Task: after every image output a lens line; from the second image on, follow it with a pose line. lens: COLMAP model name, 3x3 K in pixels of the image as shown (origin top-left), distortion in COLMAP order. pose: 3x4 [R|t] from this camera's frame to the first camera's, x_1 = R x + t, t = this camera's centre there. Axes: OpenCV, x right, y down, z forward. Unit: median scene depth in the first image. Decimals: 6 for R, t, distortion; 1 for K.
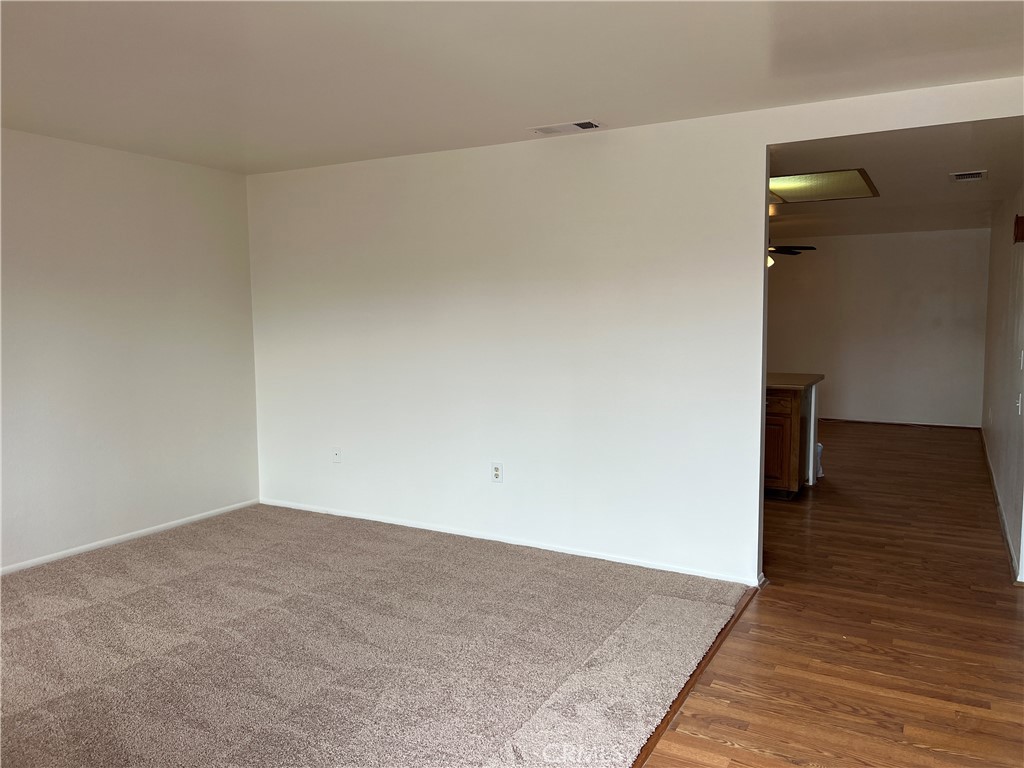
lens RADIAL K [[775.5, 0, 512.0], [0, 775.5, 384.0], [0, 0, 1]] dist [0.117150, -0.138352]
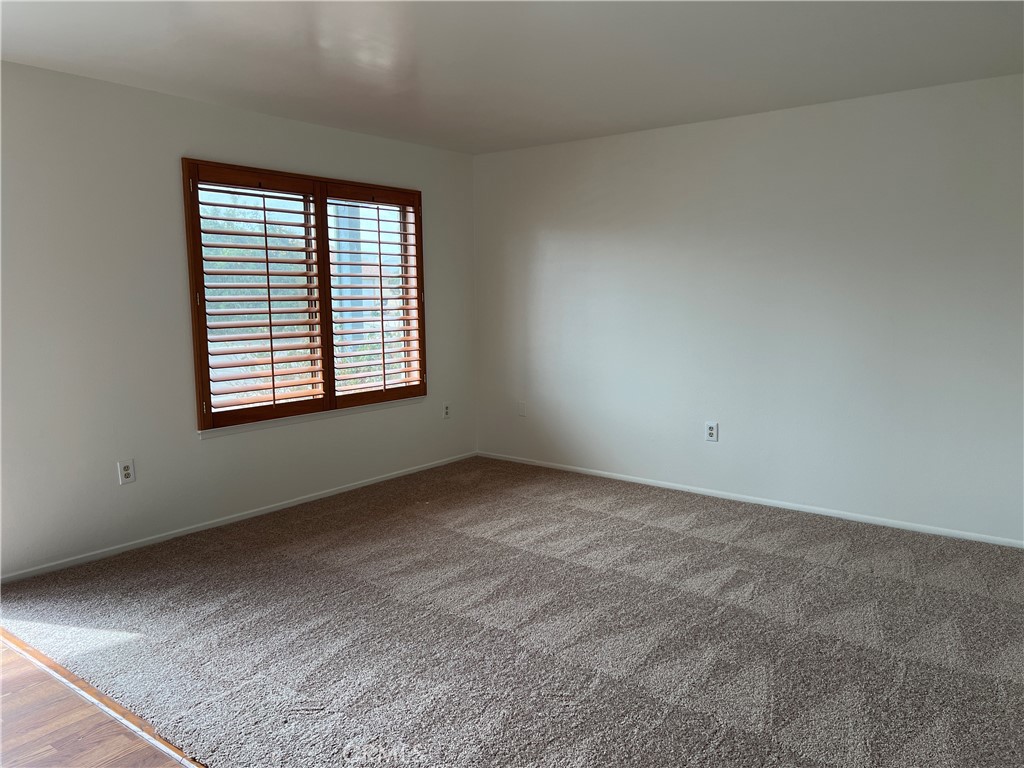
lens RADIAL K [[775.5, 0, 512.0], [0, 775.5, 384.0], [0, 0, 1]] dist [0.117150, -0.138352]
pose [[-0.099176, 0.142991, -0.984742, 0.599642], [-0.094014, 0.983848, 0.152330, -0.091627], [0.990619, 0.107687, -0.084131, 0.814678]]
